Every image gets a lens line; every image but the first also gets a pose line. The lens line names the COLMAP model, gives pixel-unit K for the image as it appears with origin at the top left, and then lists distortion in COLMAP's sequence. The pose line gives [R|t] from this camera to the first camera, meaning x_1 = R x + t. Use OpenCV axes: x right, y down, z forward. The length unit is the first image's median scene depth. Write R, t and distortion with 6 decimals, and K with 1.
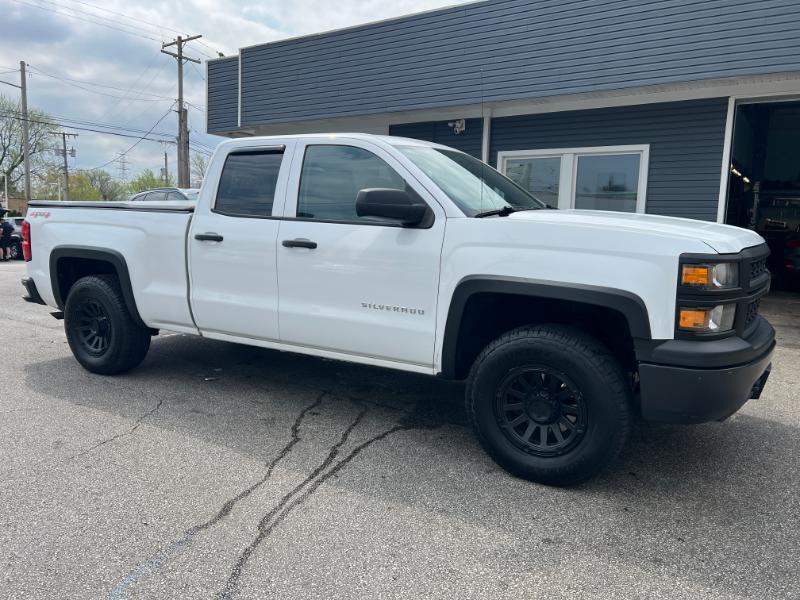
lens RADIAL K [[601.7, 0, 396.5], [0, 601.7, 302.7], [0, 0, 1]] dist [0.055066, -0.073518]
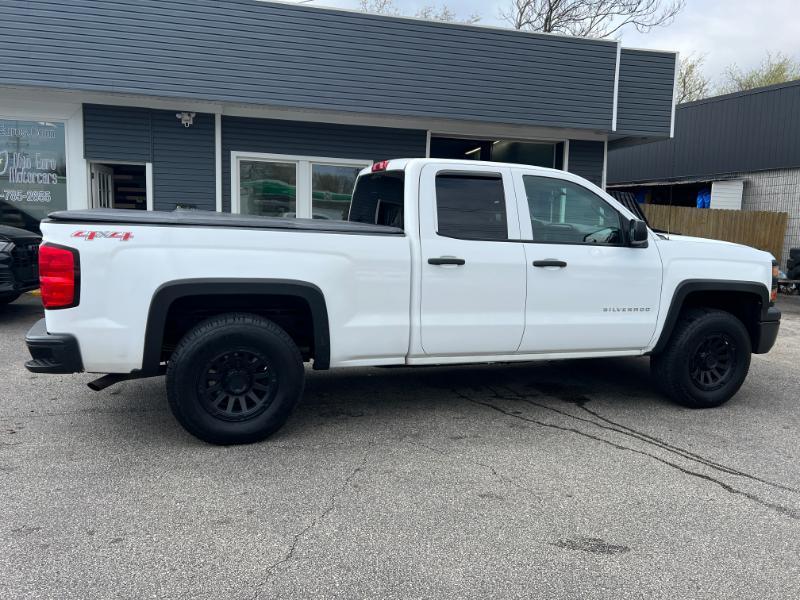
lens RADIAL K [[601.6, 0, 403.2], [0, 601.6, 300.5], [0, 0, 1]] dist [0.061824, -0.078281]
pose [[0.654931, -0.098054, 0.749300, -1.168433], [0.087377, 0.994722, 0.053798, -0.109781], [-0.750620, 0.030238, 0.660042, 0.436800]]
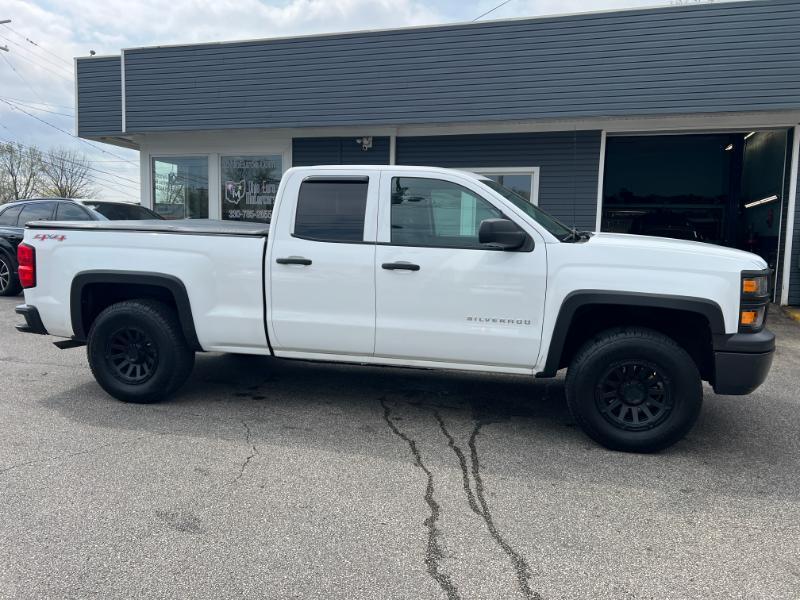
lens RADIAL K [[601.6, 0, 403.2], [0, 601.6, 300.5], [0, 0, 1]] dist [0.061824, -0.078281]
pose [[0.952885, -0.040236, 0.300651, -0.476304], [0.043659, 0.999036, -0.004673, -0.028127], [-0.300173, 0.017579, 0.953723, -0.058787]]
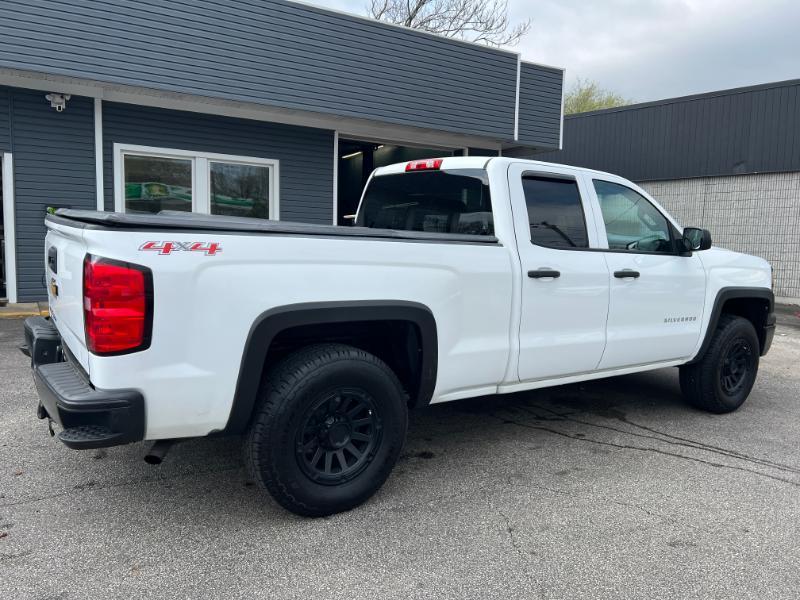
lens RADIAL K [[602.9, 0, 400.0], [0, 602.9, 300.0], [0, 0, 1]] dist [0.037439, -0.037102]
pose [[0.420554, -0.106197, 0.901031, -1.259665], [0.099634, 0.992525, 0.070476, -0.161846], [-0.901780, 0.060134, 0.427992, 0.872469]]
